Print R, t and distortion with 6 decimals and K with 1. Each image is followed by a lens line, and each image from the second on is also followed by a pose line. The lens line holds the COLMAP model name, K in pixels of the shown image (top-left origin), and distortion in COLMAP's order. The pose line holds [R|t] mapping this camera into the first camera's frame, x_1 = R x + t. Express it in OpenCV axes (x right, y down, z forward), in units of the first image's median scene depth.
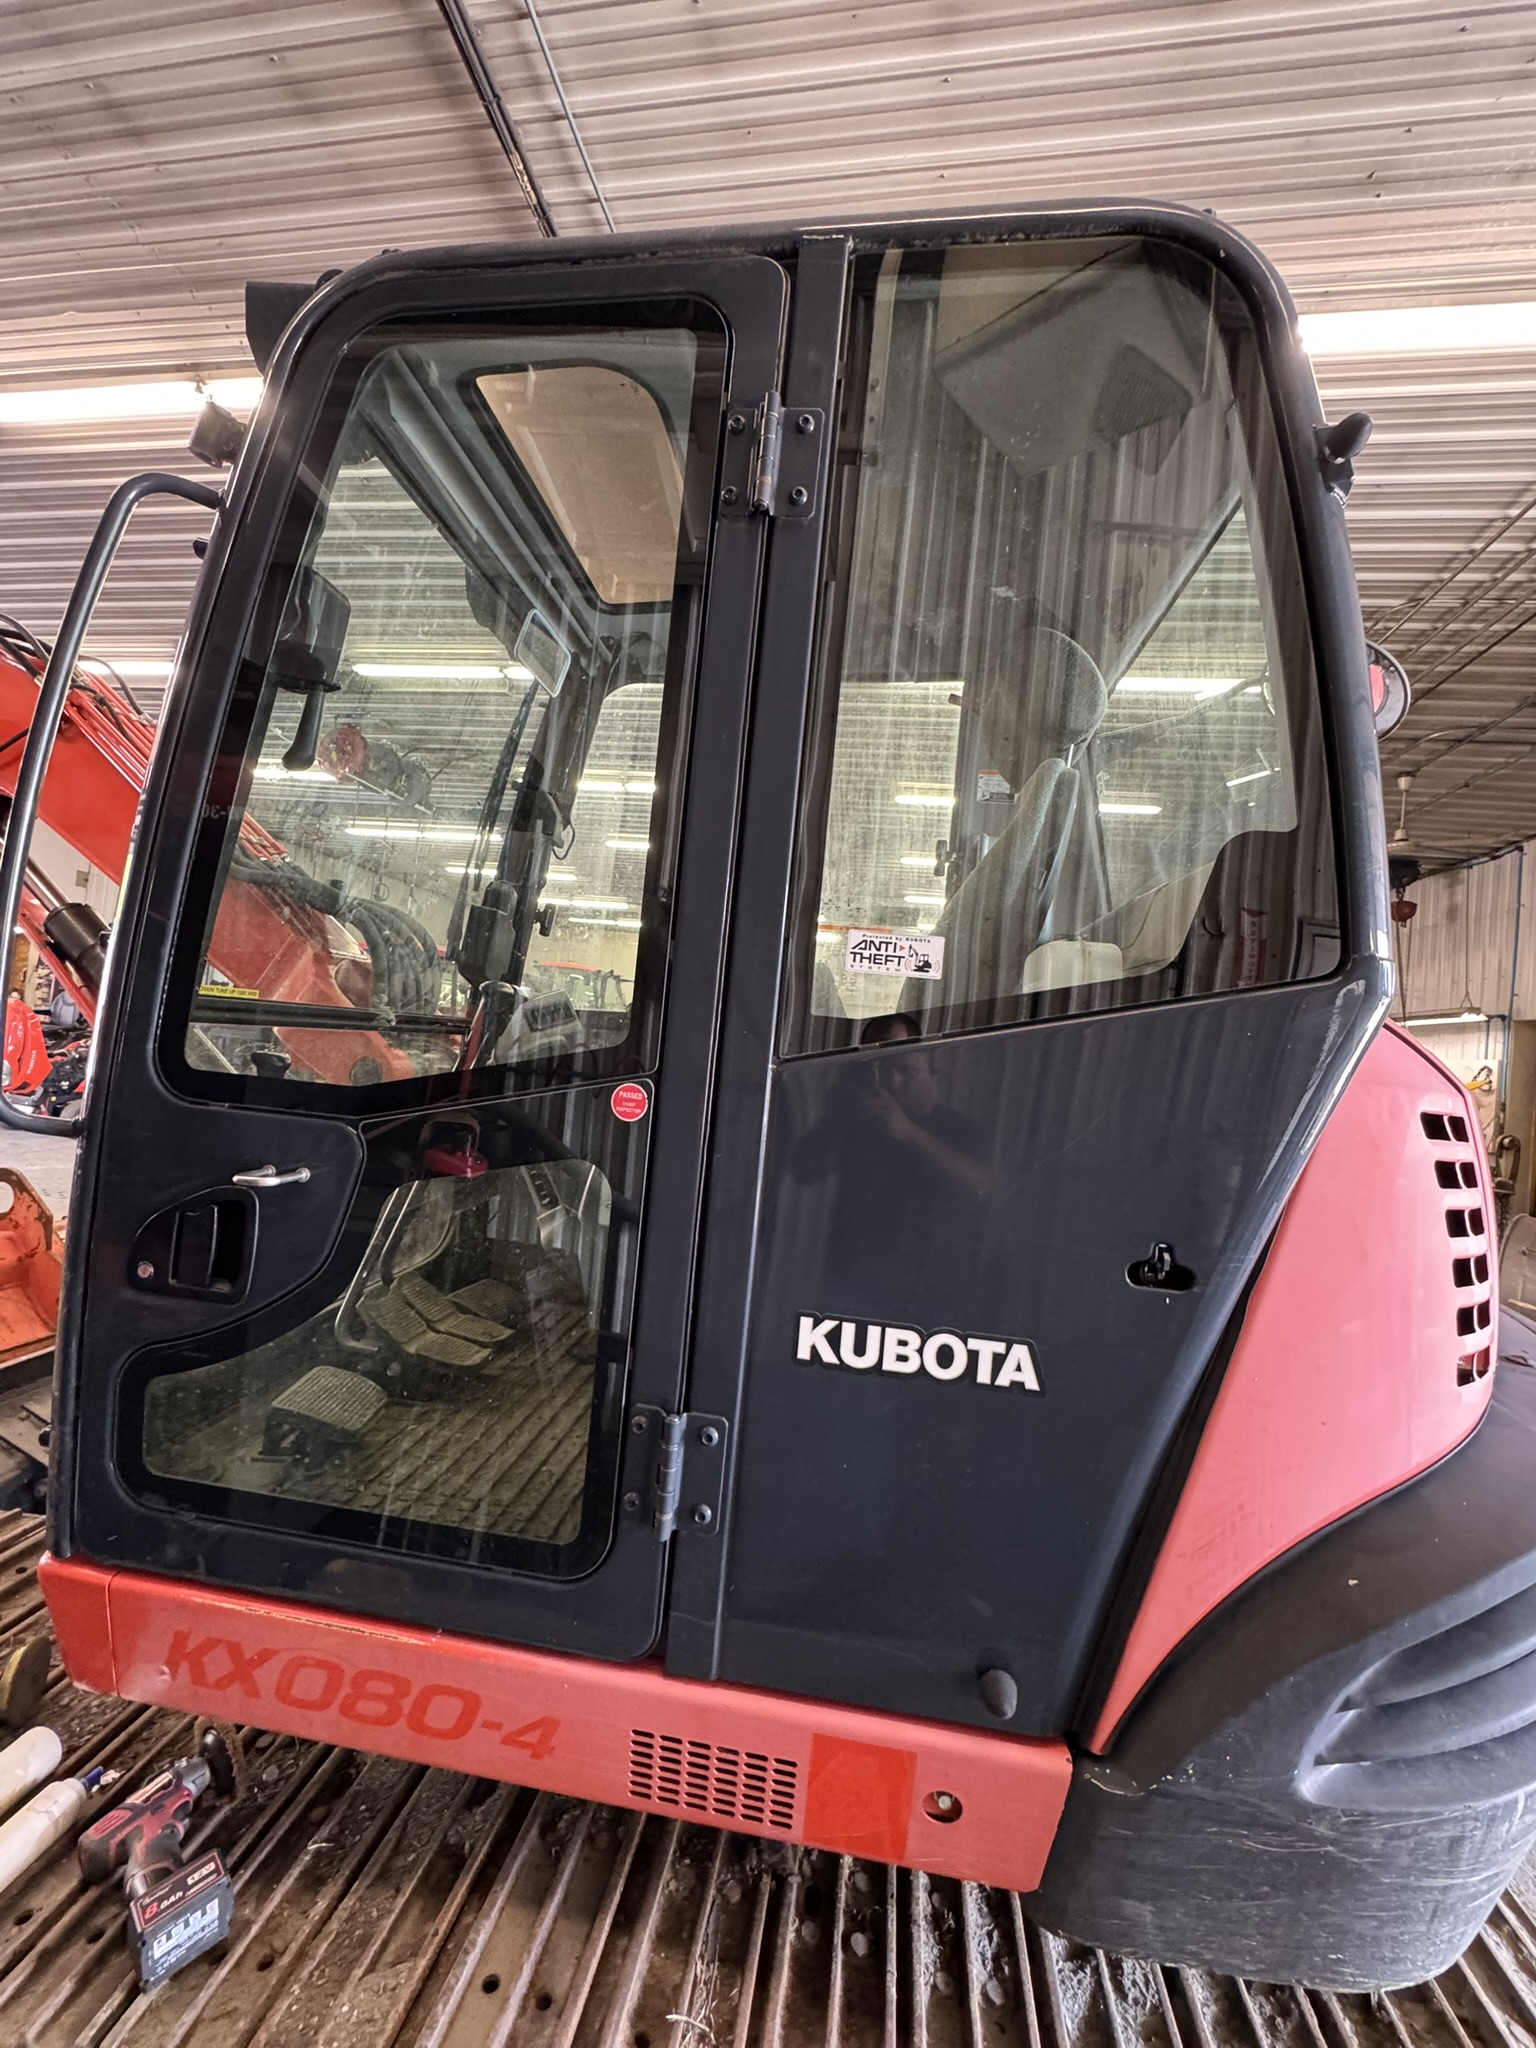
lens RADIAL K [[823.3, 0, 768.0], [0, 823.3, 1024.0], [0, 0, 1]] dist [-0.000218, -0.000178]
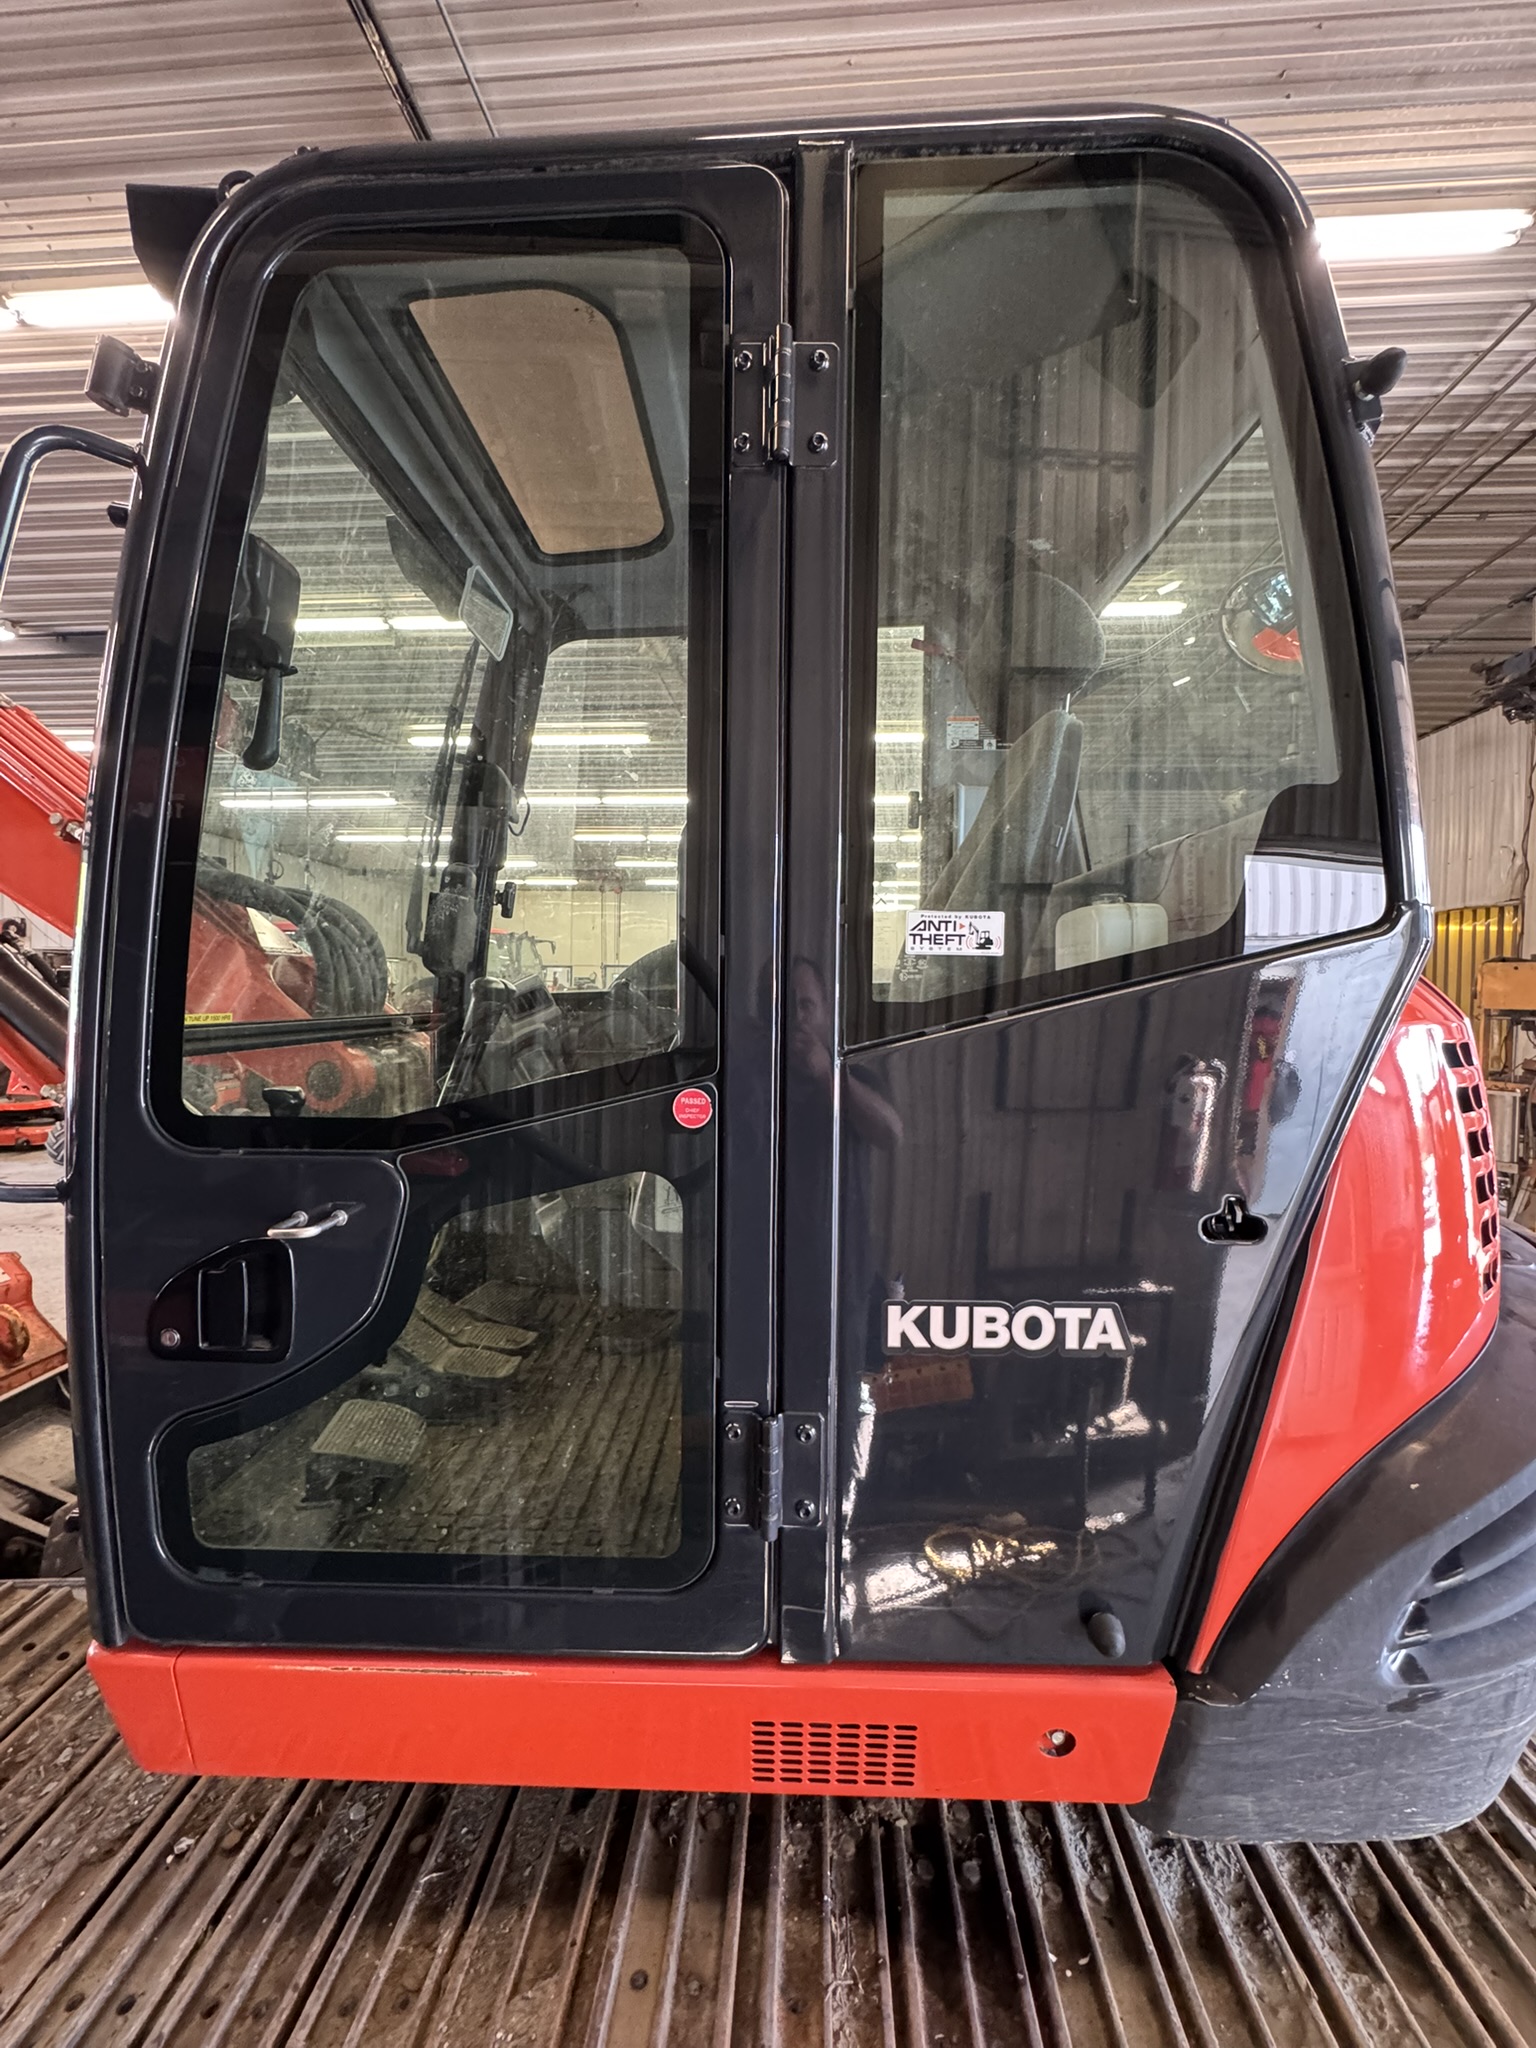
lens RADIAL K [[823.3, 0, 768.0], [0, 823.3, 1024.0], [0, 0, 1]] dist [-0.000218, -0.000178]
pose [[0.991480, -0.086938, 0.097005, -0.159027], [0.080186, 0.994215, 0.071464, -0.061118], [-0.102656, -0.063077, 0.992715, 0.045590]]
